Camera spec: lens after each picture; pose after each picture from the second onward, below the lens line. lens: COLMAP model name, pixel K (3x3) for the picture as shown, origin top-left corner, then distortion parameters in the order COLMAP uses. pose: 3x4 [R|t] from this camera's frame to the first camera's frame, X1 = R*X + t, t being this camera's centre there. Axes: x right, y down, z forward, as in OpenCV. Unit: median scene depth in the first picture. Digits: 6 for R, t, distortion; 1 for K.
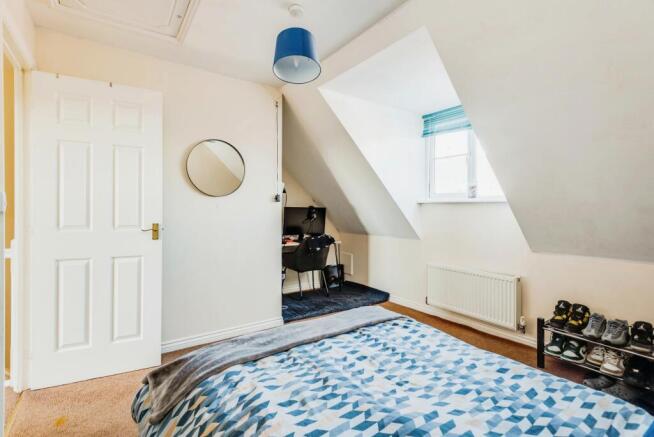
lens RADIAL K [[320.2, 0, 329.1], [0, 320.2, 211.5], [0, 0, 1]] dist [0.025110, -0.000181]
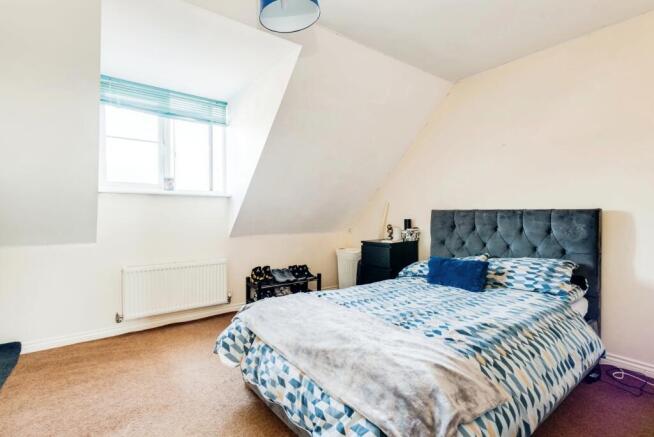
lens RADIAL K [[320.2, 0, 329.1], [0, 320.2, 211.5], [0, 0, 1]] dist [0.025110, -0.000181]
pose [[-0.050968, 0.001543, 0.998699, -0.537903], [0.002122, 0.999997, -0.001436, 0.023474], [-0.998698, 0.002046, -0.050971, 0.567474]]
